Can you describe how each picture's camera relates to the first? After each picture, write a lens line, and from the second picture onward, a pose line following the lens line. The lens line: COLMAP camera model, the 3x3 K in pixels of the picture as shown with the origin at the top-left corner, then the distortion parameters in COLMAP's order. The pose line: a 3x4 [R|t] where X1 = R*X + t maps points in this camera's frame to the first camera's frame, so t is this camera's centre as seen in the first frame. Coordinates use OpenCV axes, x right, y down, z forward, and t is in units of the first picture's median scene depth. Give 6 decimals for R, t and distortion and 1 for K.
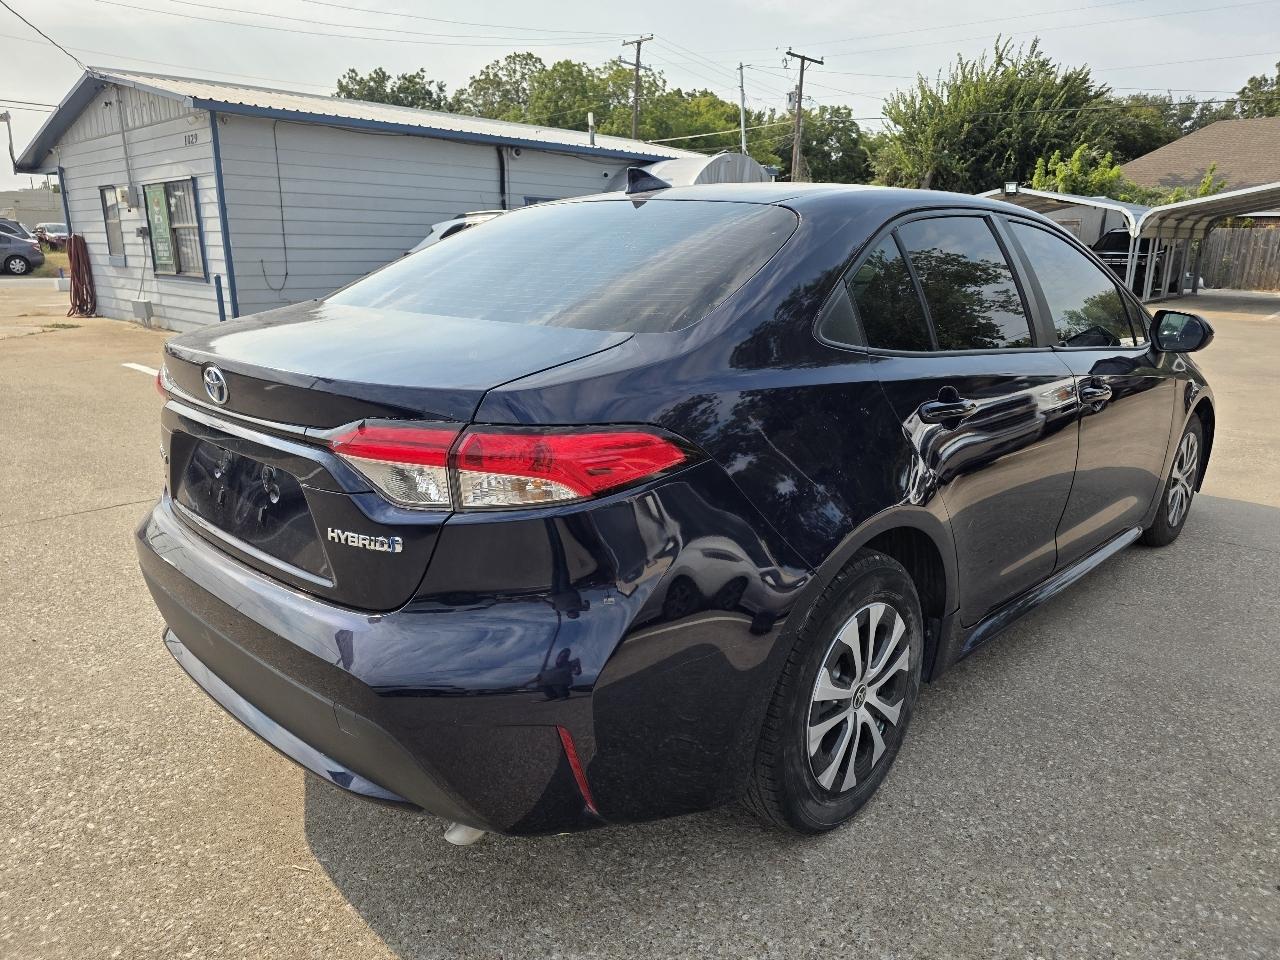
lens RADIAL K [[885.4, 0, 679.1], [0, 885.4, 482.6], [0, 0, 1]] dist [0.044399, -0.042273]
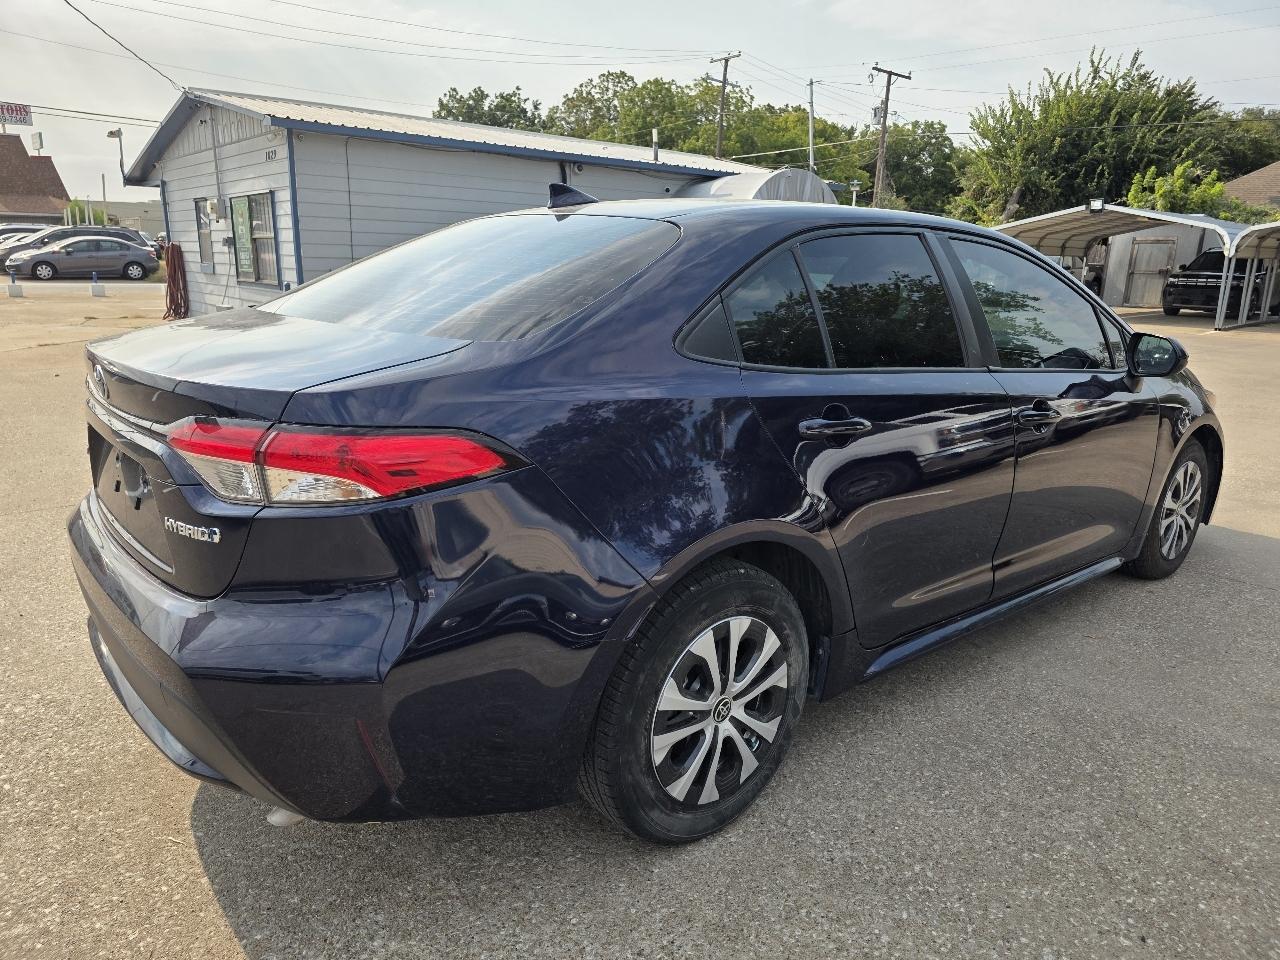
lens RADIAL K [[885.4, 0, 679.1], [0, 885.4, 482.6], [0, 0, 1]] dist [0.044399, -0.042273]
pose [[0.994469, 0.036508, -0.098483, 0.109682], [-0.038005, 0.999188, -0.013375, 0.000216], [0.097915, 0.017043, 0.995049, -0.000674]]
